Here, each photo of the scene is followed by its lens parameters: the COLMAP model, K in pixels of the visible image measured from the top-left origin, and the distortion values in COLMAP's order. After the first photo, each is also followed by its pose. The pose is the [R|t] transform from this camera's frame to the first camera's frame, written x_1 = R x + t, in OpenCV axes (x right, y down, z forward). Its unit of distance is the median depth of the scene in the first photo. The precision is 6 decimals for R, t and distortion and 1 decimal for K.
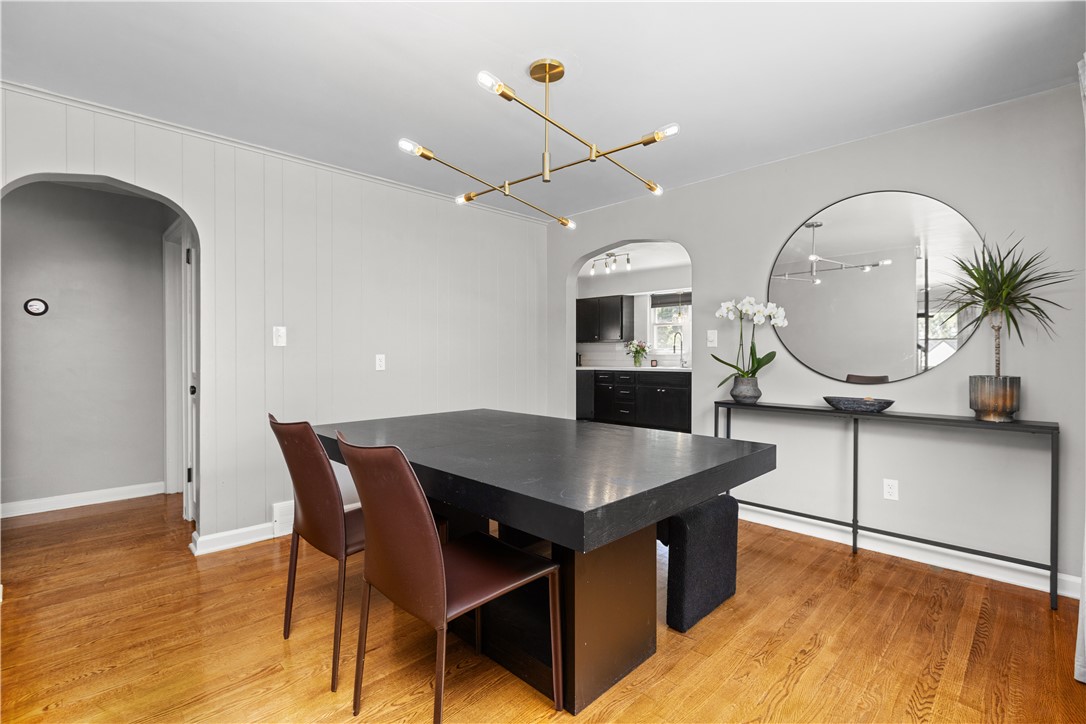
lens RADIAL K [[515.3, 0, 547.7], [0, 515.3, 356.1], [0, 0, 1]] dist [0.001209, -0.000165]
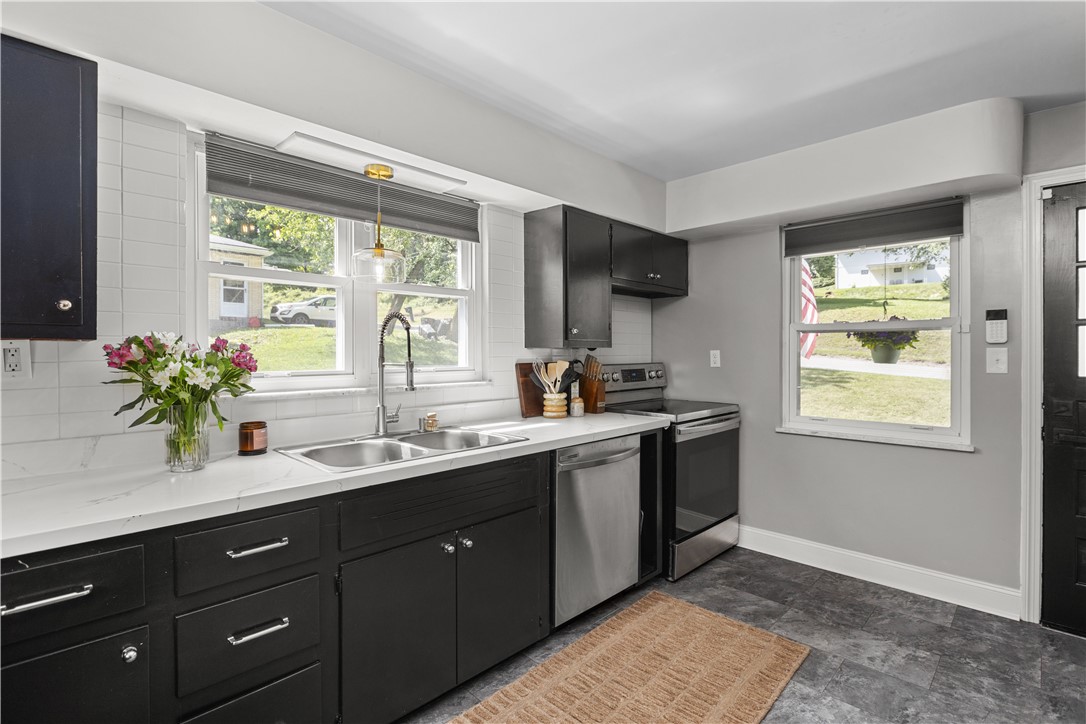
lens RADIAL K [[515.3, 0, 547.7], [0, 515.3, 356.1], [0, 0, 1]] dist [0.001209, -0.000165]
pose [[-0.006798, -0.007324, 0.999950, -0.025490], [-0.002487, 0.999970, 0.007307, -0.024146], [-0.999974, -0.002437, -0.006816, 0.867750]]
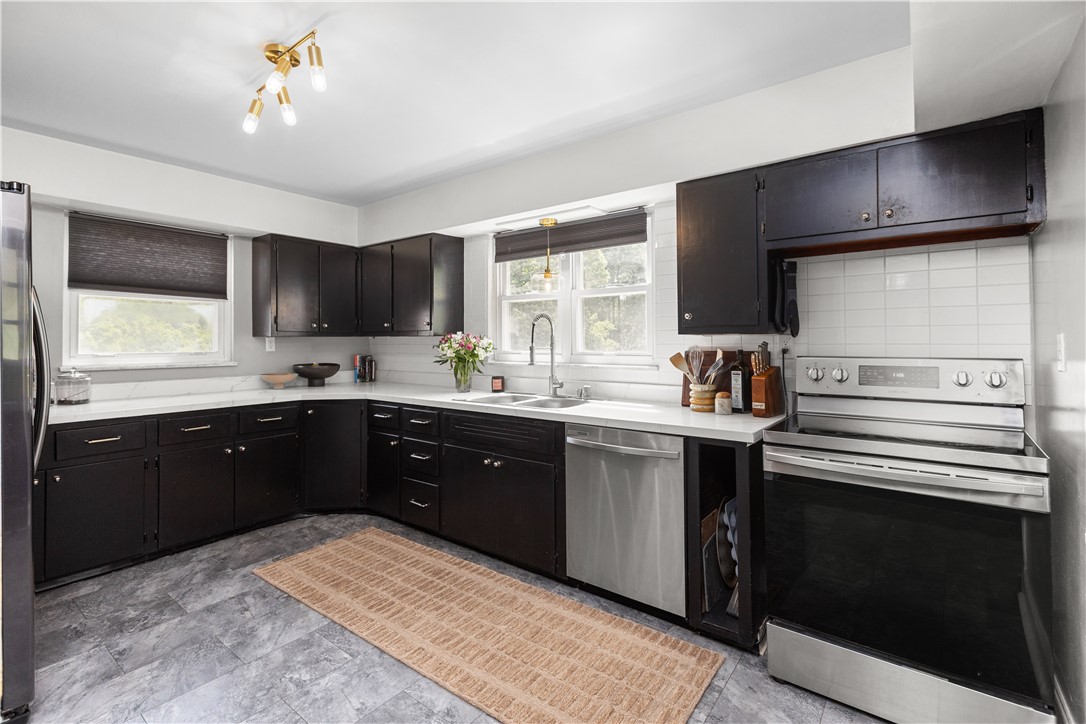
lens RADIAL K [[501.8, 0, 547.8], [0, 501.8, 338.7], [0, 0, 1]] dist [-0.000814, -0.000066]
pose [[0.992519, -0.007115, 0.121880, 0.195782], [0.006984, 0.999974, 0.001505, -0.025858], [-0.121887, -0.000643, 0.992544, 0.558039]]
